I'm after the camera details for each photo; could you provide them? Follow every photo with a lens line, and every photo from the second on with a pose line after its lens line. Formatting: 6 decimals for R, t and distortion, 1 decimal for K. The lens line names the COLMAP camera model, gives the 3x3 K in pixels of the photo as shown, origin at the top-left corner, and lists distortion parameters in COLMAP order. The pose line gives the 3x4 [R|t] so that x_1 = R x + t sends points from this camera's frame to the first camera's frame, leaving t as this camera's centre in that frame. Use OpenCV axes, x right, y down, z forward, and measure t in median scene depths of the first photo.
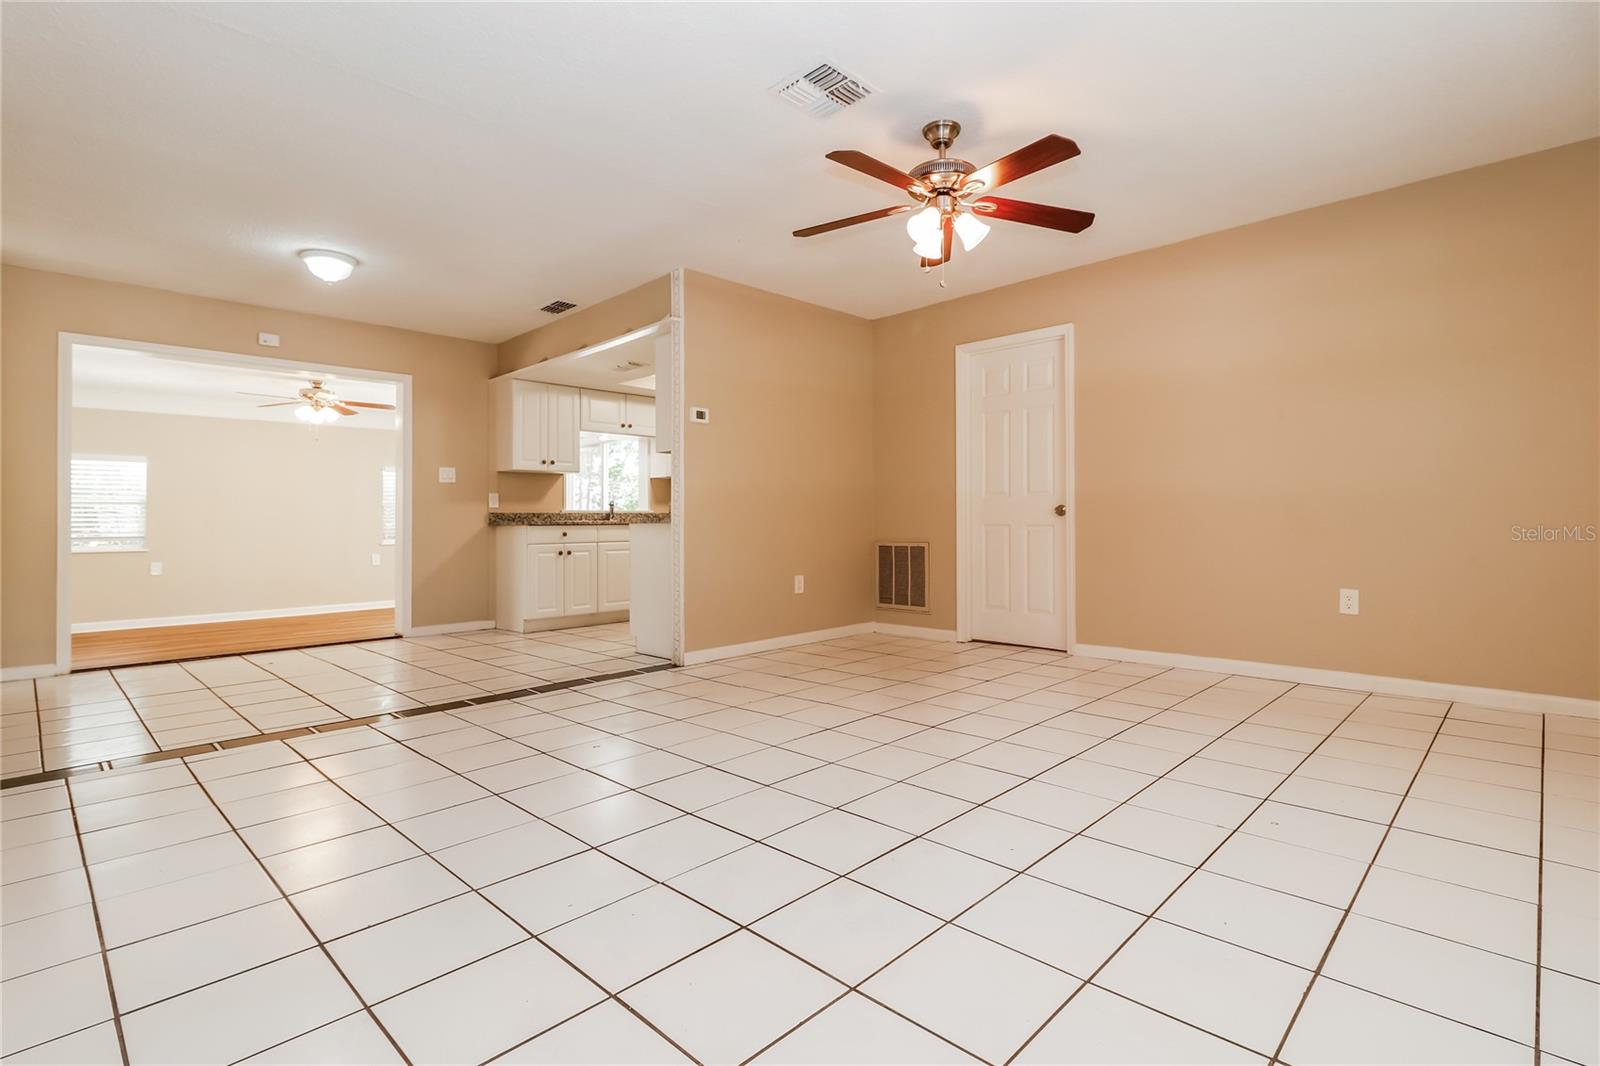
lens RADIAL K [[757.0, 0, 820.1], [0, 757.0, 508.1], [0, 0, 1]] dist [0.003505, -0.001718]
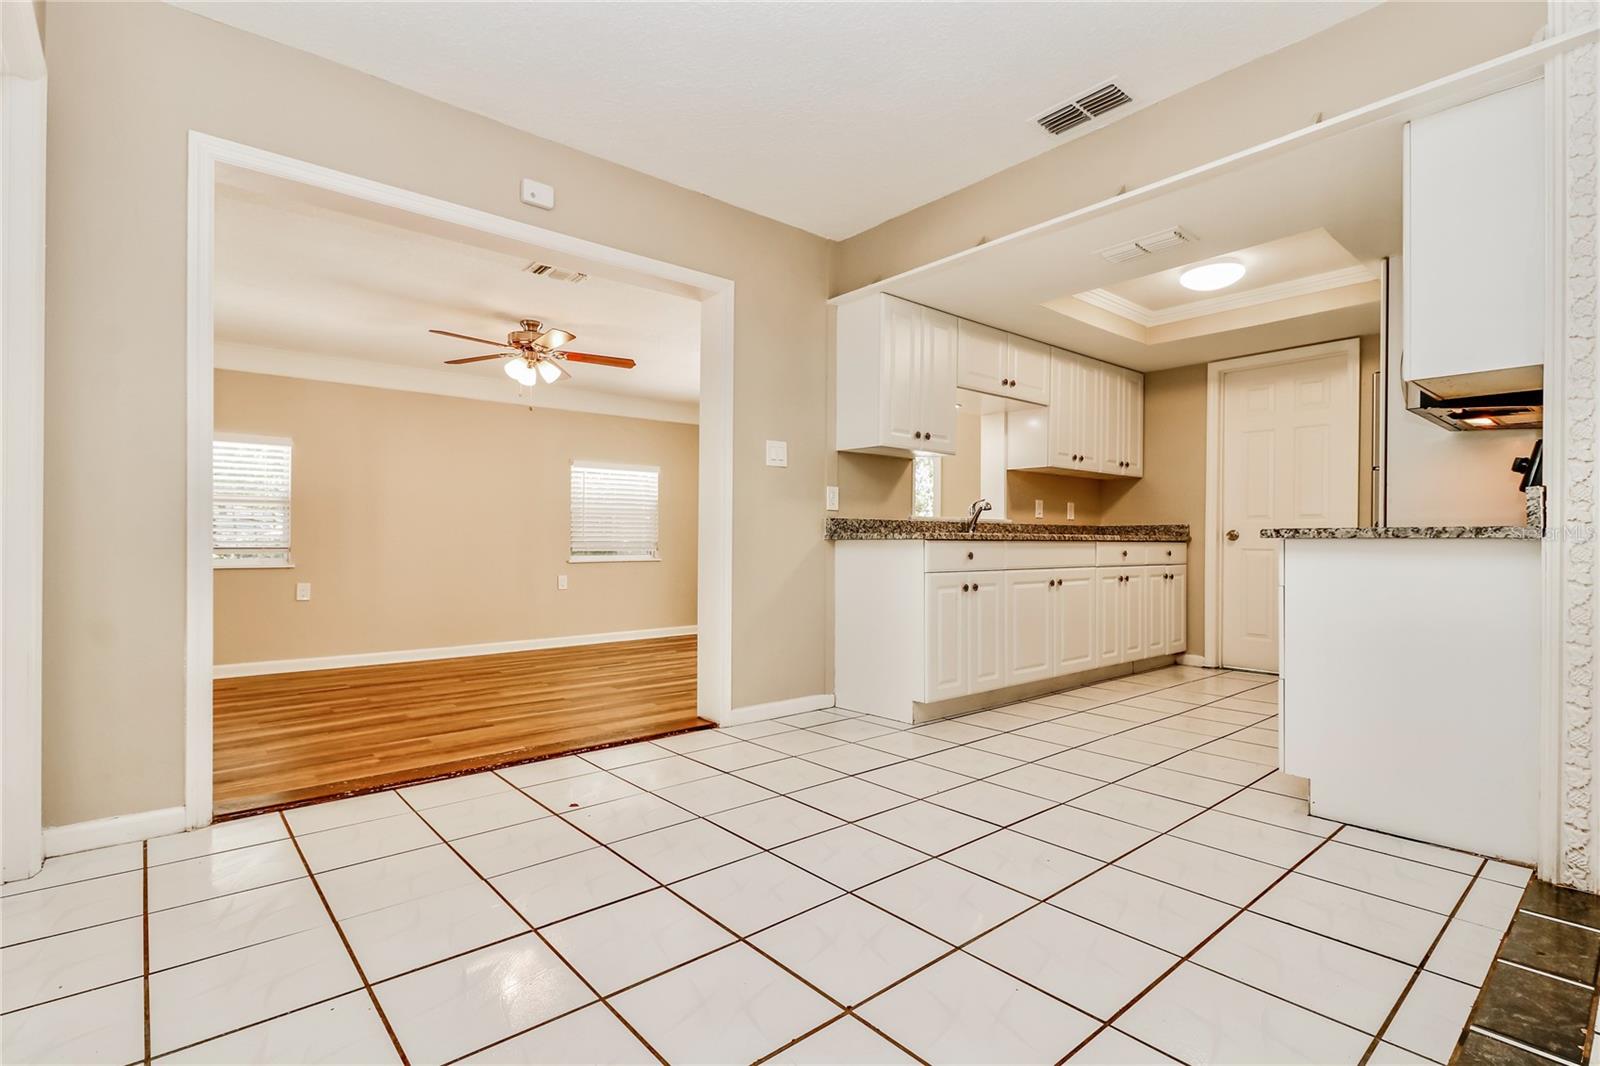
lens RADIAL K [[757.0, 0, 797.3], [0, 757.0, 539.0], [0, 0, 1]] dist [0.003505, -0.001718]
pose [[0.994846, 0.014582, -0.100341, -0.395472], [-0.012919, 0.999769, 0.017204, 0.012754], [0.100569, -0.015819, 0.994804, 0.386493]]
